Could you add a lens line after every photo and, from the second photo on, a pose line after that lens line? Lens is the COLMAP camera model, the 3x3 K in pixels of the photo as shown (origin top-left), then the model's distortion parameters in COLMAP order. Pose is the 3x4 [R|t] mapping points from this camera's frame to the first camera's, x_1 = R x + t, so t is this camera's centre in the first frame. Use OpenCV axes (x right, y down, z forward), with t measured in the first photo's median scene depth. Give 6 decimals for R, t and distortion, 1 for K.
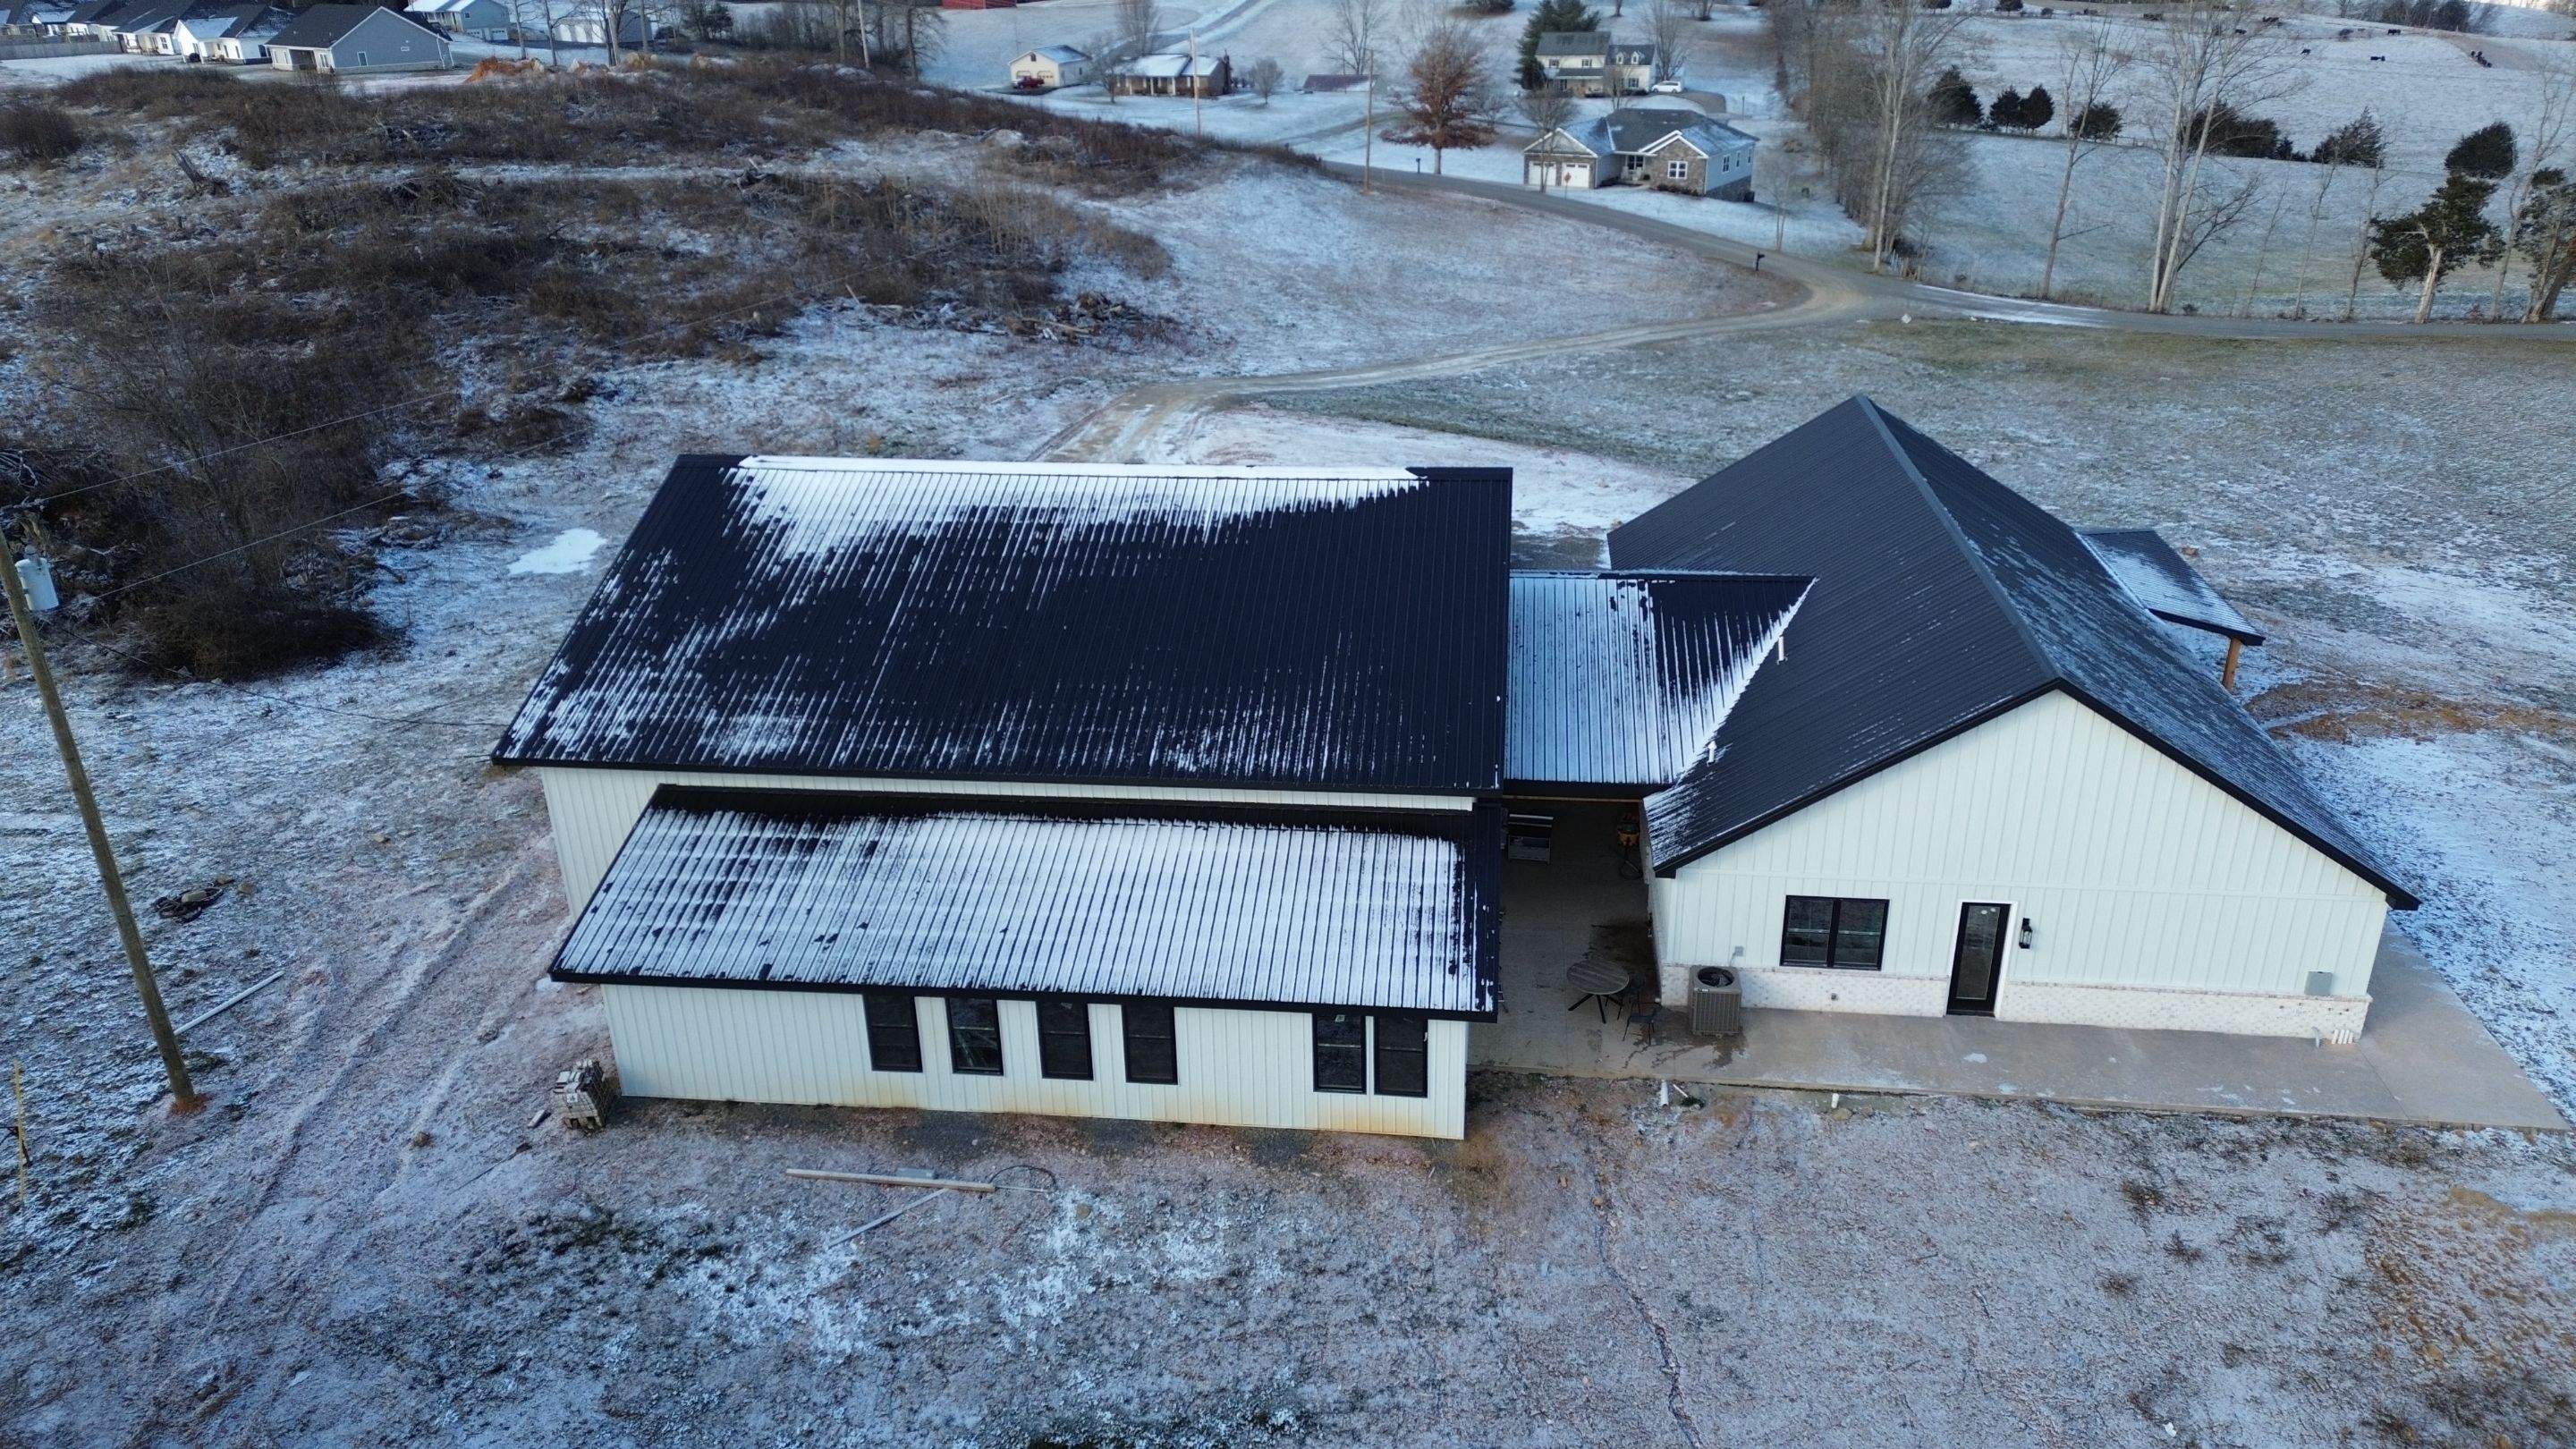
lens RADIAL K [[1780.5, 0, 1288.0], [0, 1780.5, 724.5], [0, 0, 1]] dist [0.111683, -0.135309]
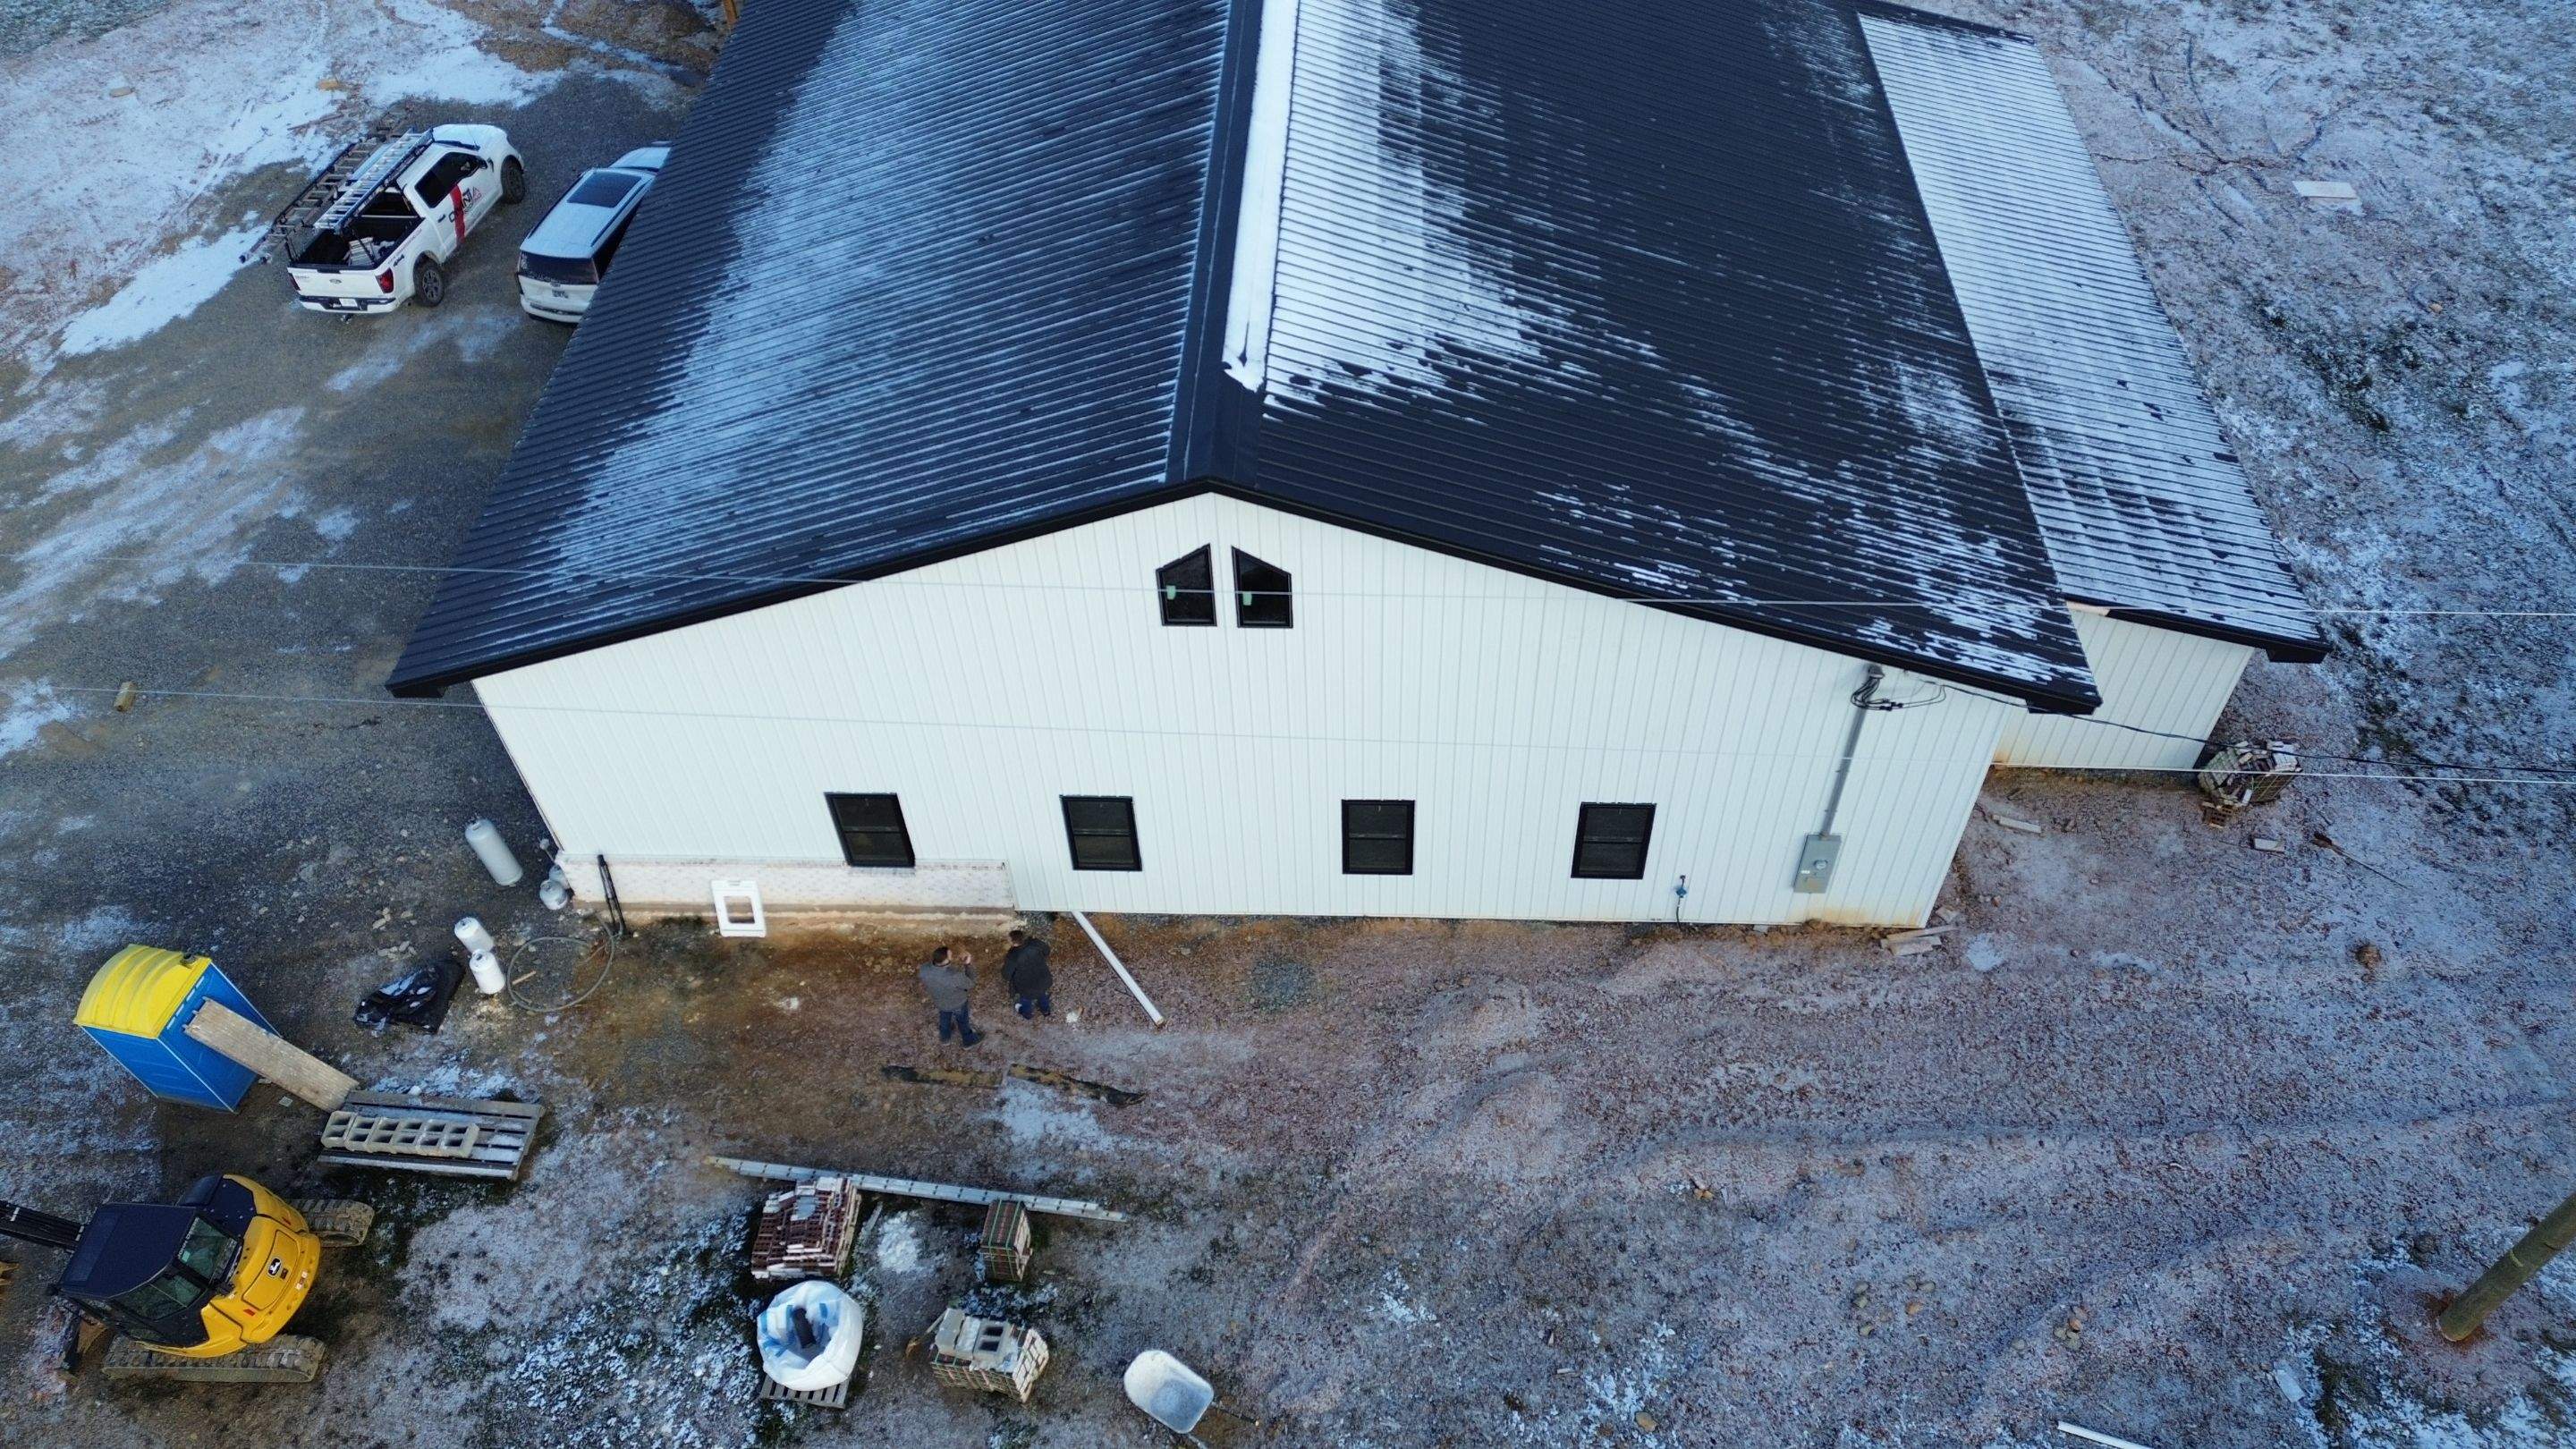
lens RADIAL K [[1794.6, 0, 1287.5], [0, 1794.6, 716.2], [0, 0, 1]] dist [0.075254, -0.067278]
pose [[-0.075238, -0.714377, 0.695705, -0.804386], [0.435059, 0.604260, 0.667528, -0.466811], [-0.897253, 0.352896, 0.265332, 1.048507]]
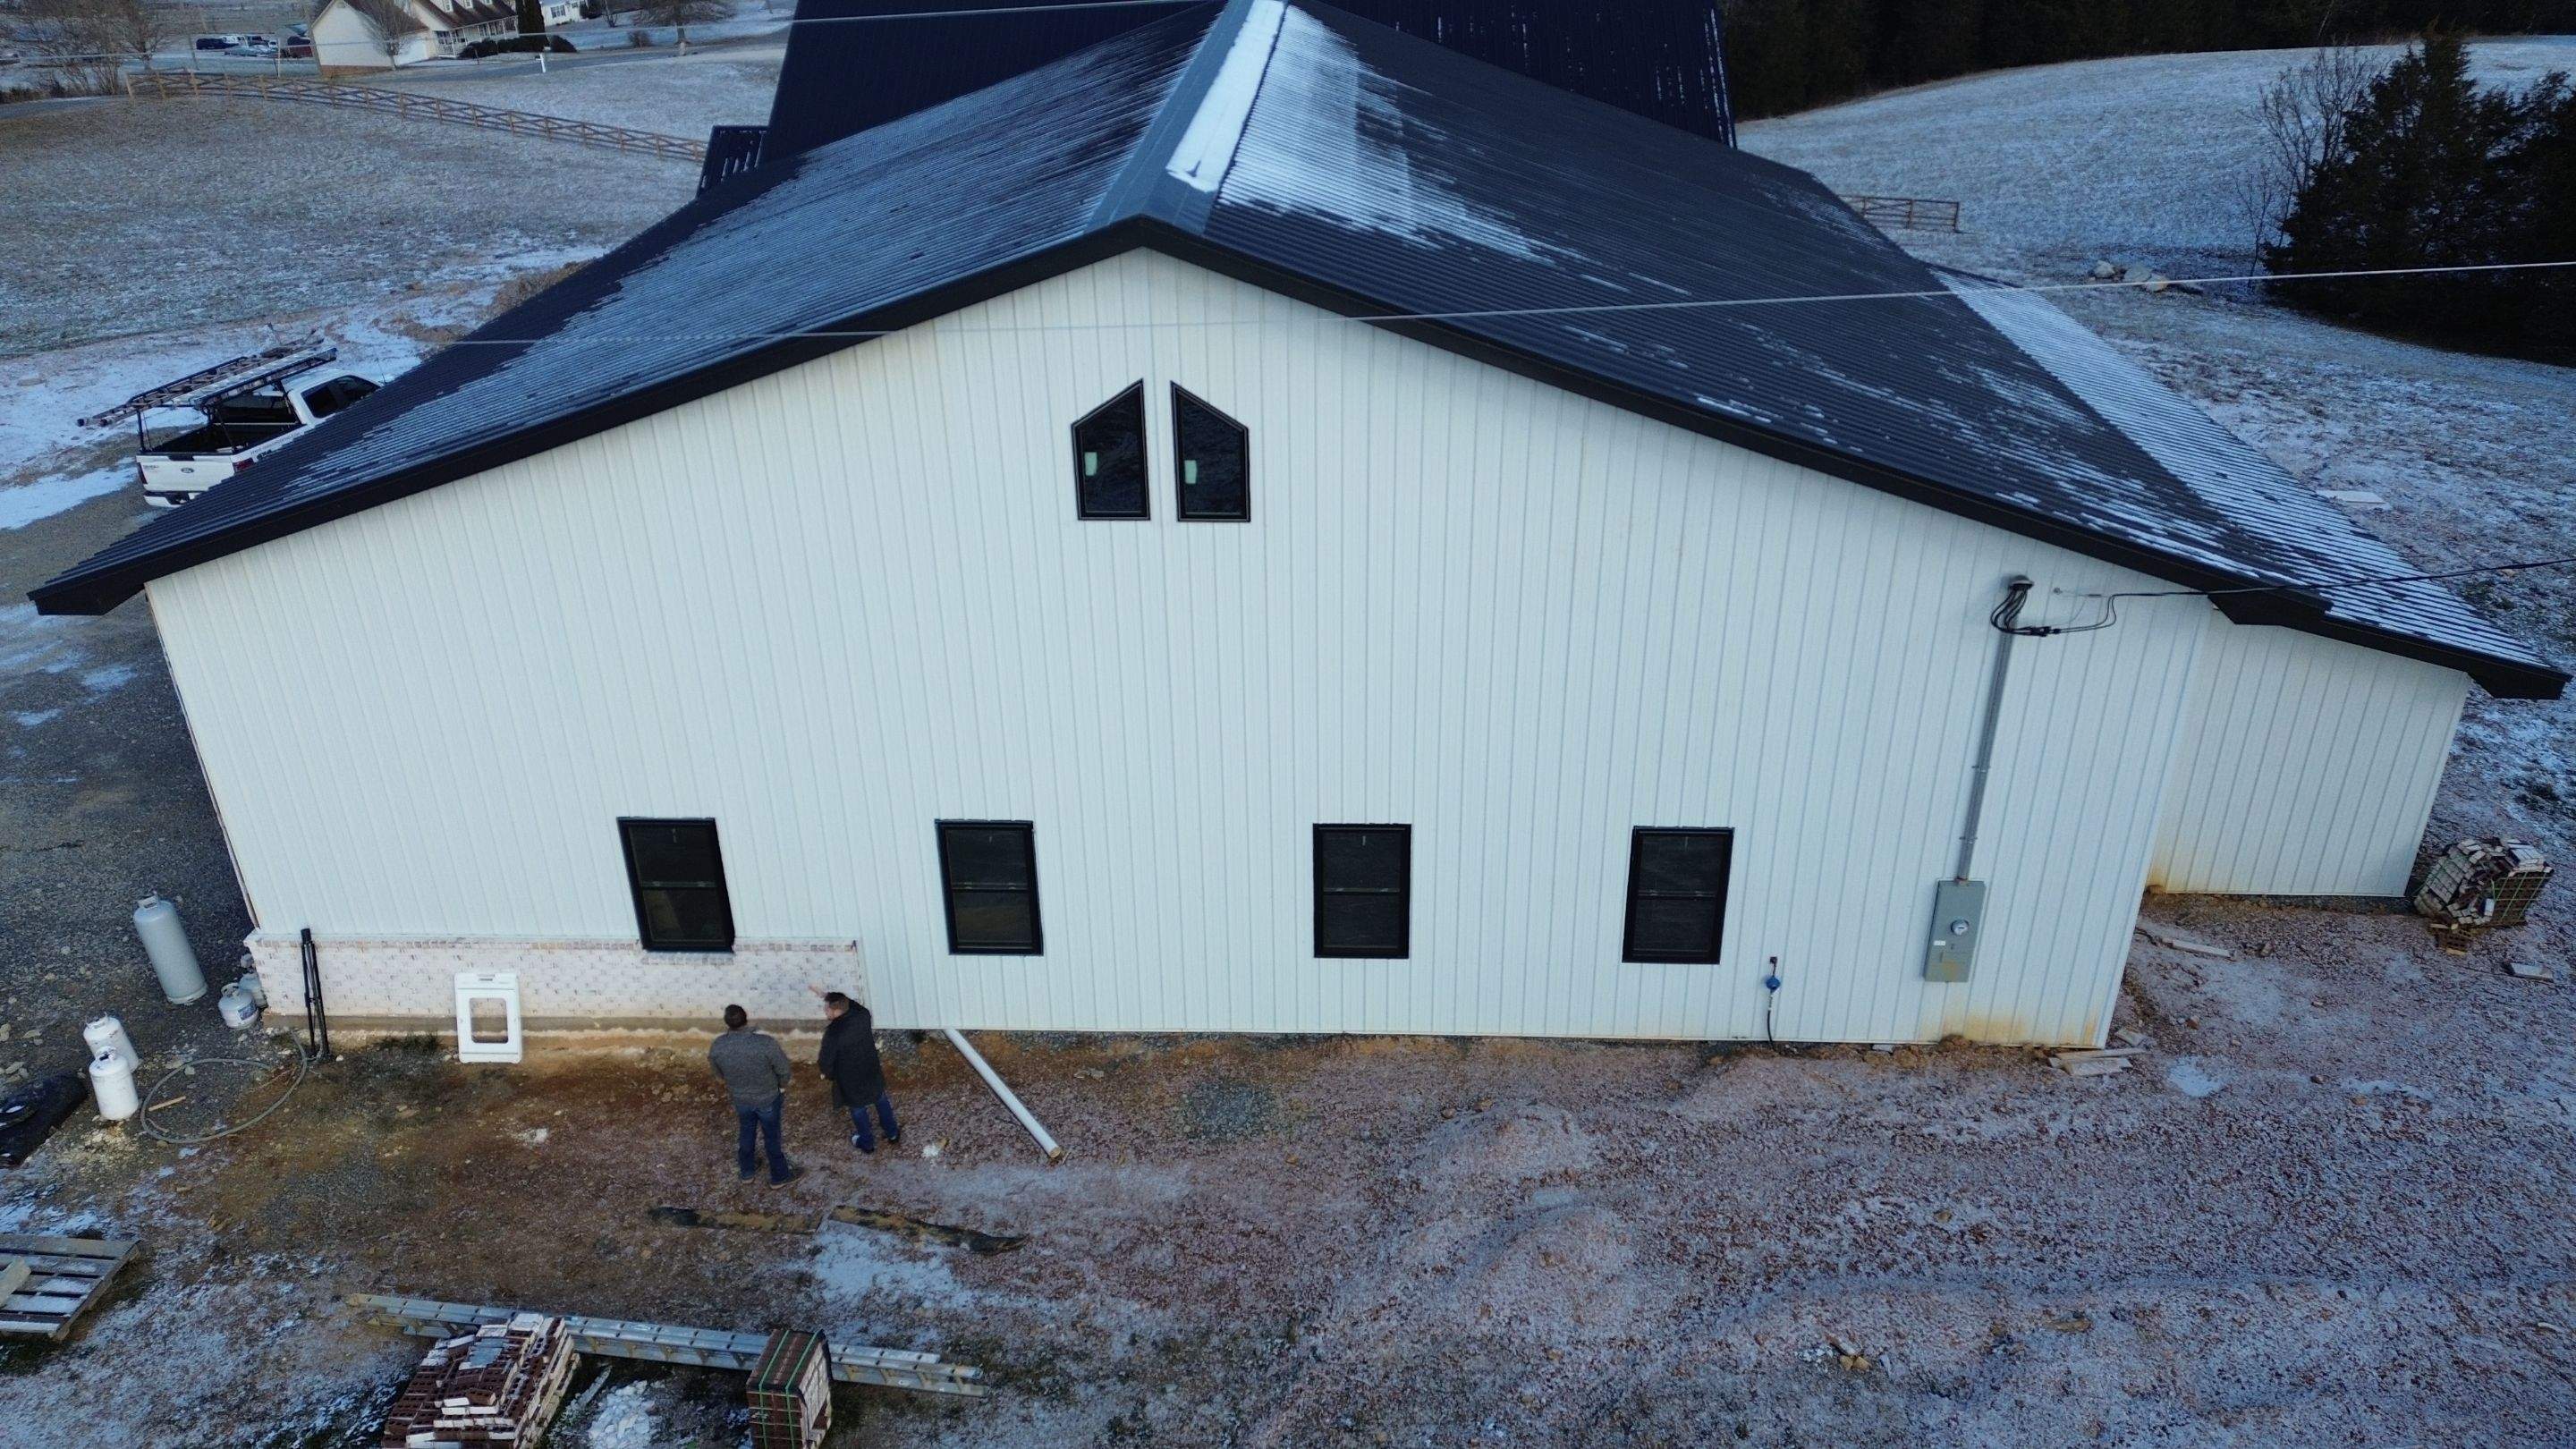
lens RADIAL K [[1794.6, 0, 1287.5], [0, 1794.6, 716.2], [0, 0, 1]] dist [0.075254, -0.067278]
pose [[-0.081960, -0.429427, 0.899375, -0.799689], [0.417853, 0.804461, 0.422187, -0.241949], [-0.904810, 0.410408, 0.113504, 1.151257]]
